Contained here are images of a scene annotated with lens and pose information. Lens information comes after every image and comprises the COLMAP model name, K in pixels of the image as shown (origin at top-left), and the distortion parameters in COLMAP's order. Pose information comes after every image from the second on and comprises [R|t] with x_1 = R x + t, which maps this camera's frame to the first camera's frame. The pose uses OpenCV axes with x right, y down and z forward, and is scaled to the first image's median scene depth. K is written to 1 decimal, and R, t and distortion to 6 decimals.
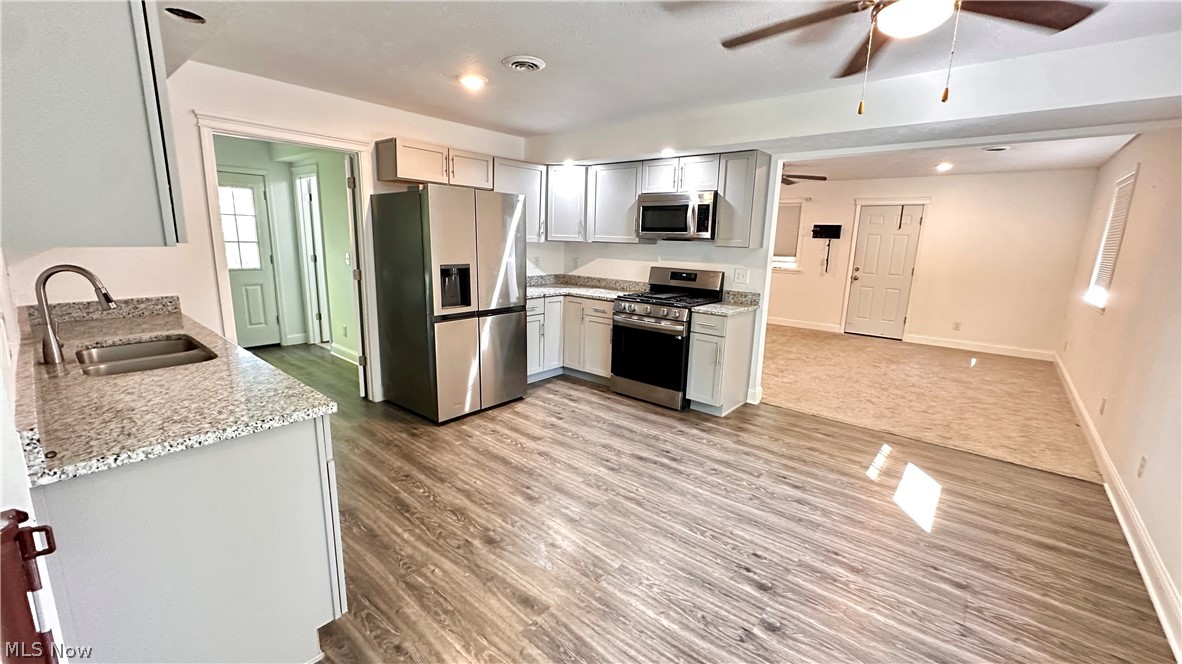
lens RADIAL K [[469.7, 0, 594.3], [0, 469.7, 329.9], [0, 0, 1]] dist [0.002613, 0.000156]
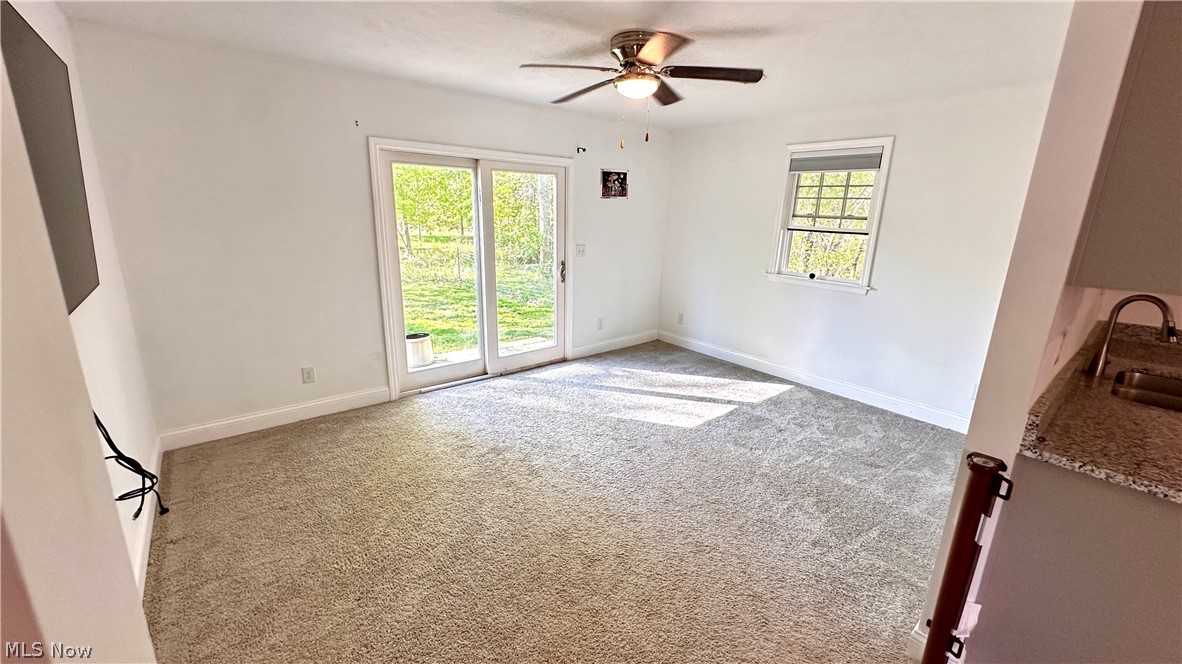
lens RADIAL K [[469.7, 0, 593.2], [0, 469.7, 335.3], [0, 0, 1]] dist [0.002613, 0.000156]
pose [[-0.165593, 0.216972, -0.962030, 0.245184], [-0.230710, 0.939906, 0.251694, -0.048244], [0.958828, 0.263629, -0.105584, -0.132597]]
